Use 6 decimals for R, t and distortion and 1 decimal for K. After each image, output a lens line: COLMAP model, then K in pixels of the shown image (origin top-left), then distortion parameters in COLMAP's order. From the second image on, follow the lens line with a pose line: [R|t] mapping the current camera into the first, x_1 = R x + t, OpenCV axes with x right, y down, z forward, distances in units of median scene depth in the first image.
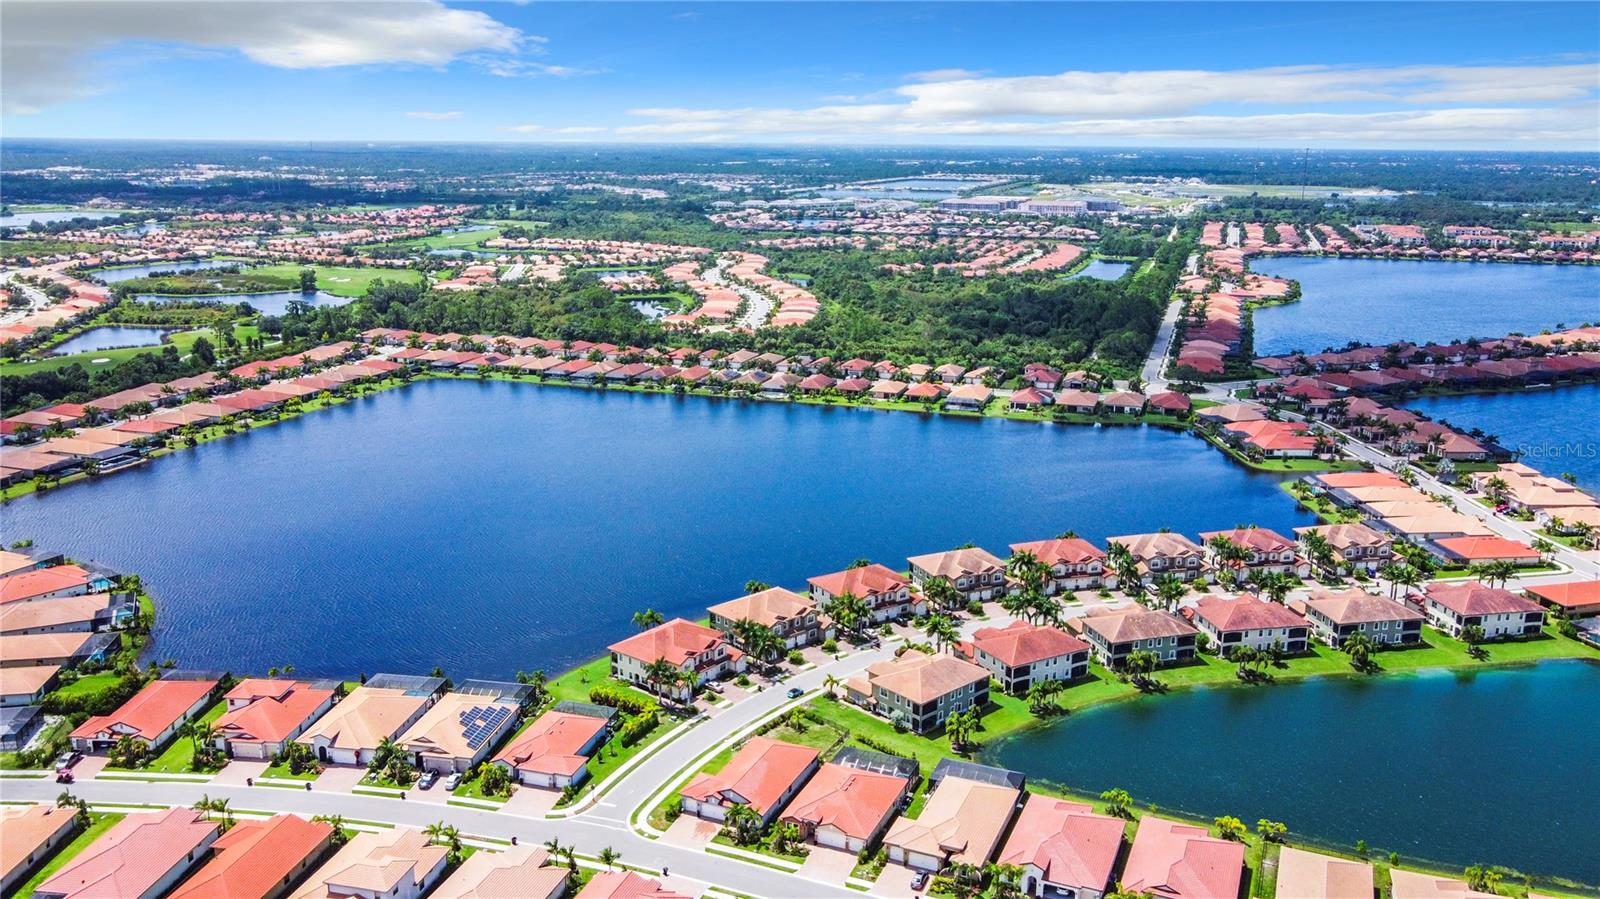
lens RADIAL K [[1248.1, 0, 804.3], [0, 1248.1, 491.2], [0, 0, 1]] dist [0.018545, 0.006354]
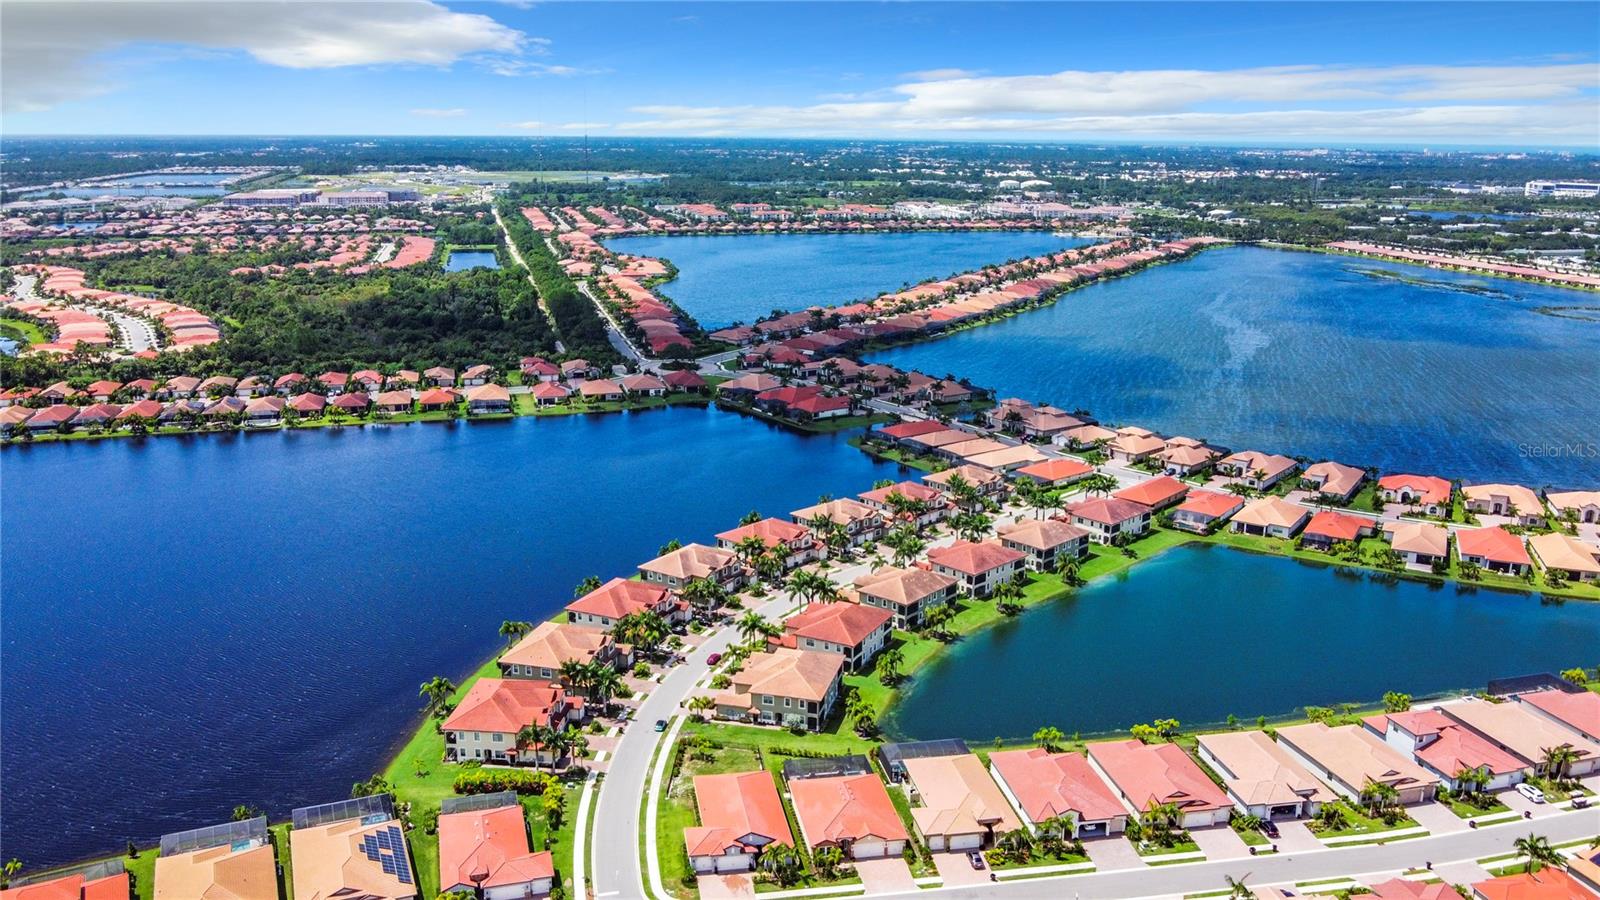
lens RADIAL K [[1262.1, 0, 790.5], [0, 1262.1, 446.1], [0, 0, 1]] dist [-0.005767, 0.012147]
pose [[0.848928, -0.135534, 0.510834, -0.345015], [0.149066, 0.988719, 0.014600, -0.039454], [-0.507051, 0.063754, 0.859555, 0.119445]]
